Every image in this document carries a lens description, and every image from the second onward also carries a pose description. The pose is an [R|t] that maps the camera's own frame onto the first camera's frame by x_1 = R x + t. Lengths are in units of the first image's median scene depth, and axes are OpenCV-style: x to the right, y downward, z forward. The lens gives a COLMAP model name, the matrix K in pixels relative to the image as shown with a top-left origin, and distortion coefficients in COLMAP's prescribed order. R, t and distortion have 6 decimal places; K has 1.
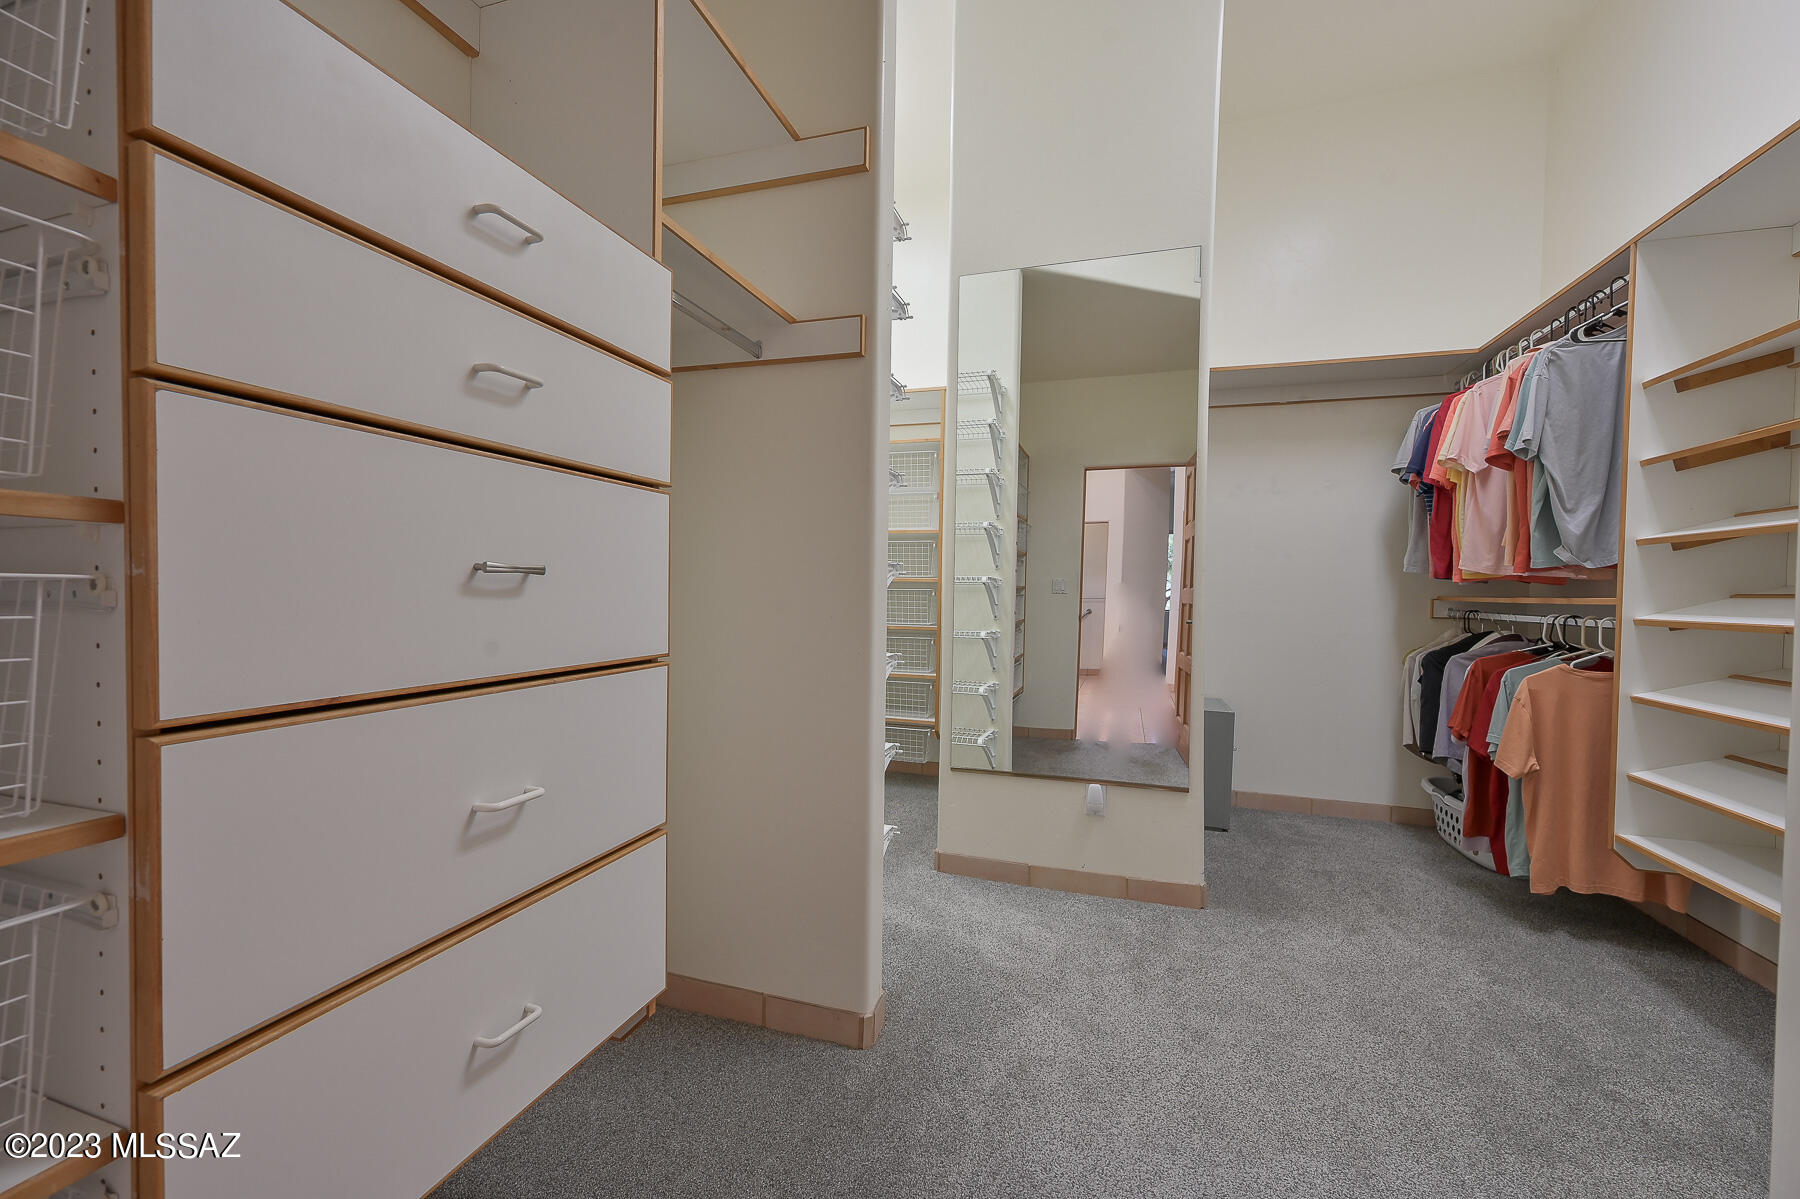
lens RADIAL K [[708.9, 0, 895.8], [0, 708.9, 602.2], [0, 0, 1]] dist [-0.001737, -0.000186]
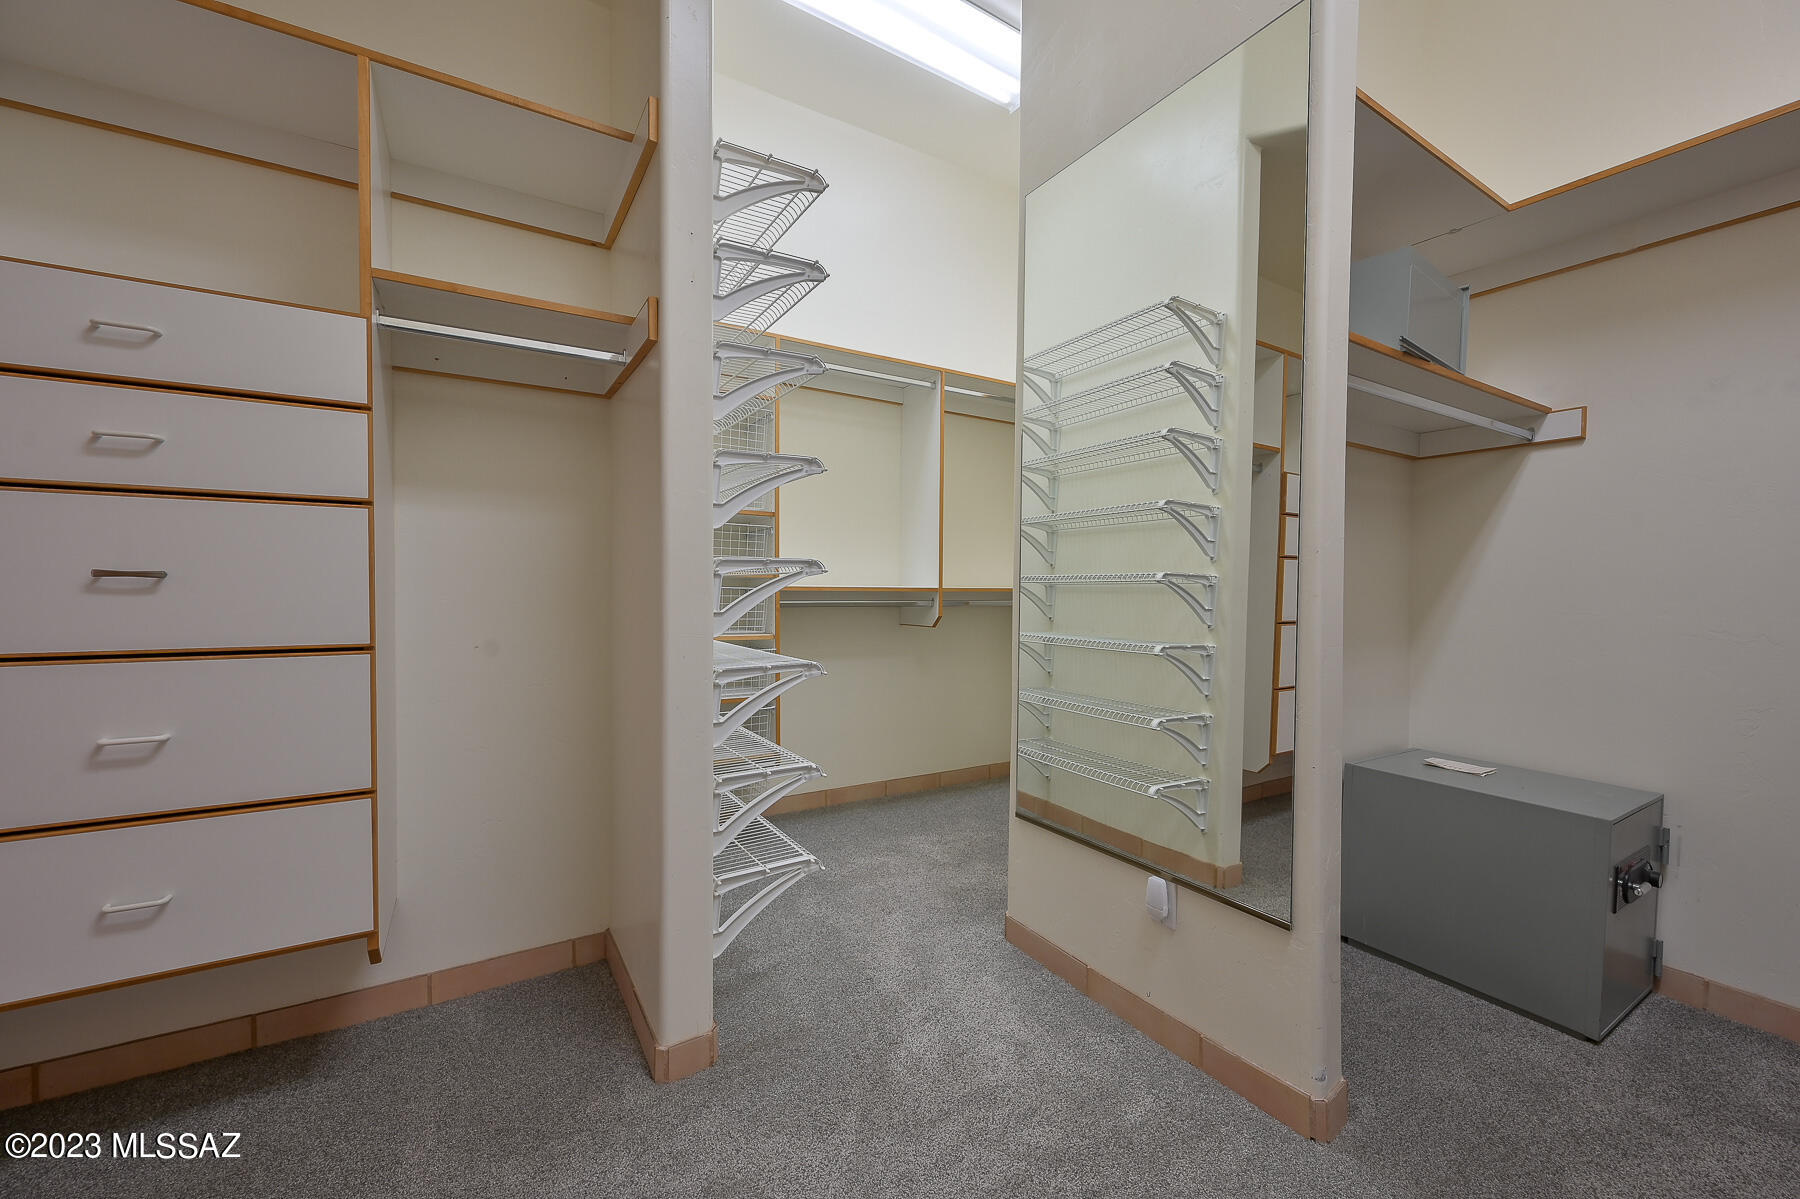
lens RADIAL K [[708.9, 0, 898.8], [0, 708.9, 595.7], [0, 0, 1]] dist [-0.001737, -0.000186]
pose [[0.761612, 0.003331, -0.648024, 0.643367], [-0.010709, 0.999915, -0.007447, -0.004572], [0.647944, 0.012611, 0.761583, 0.393908]]
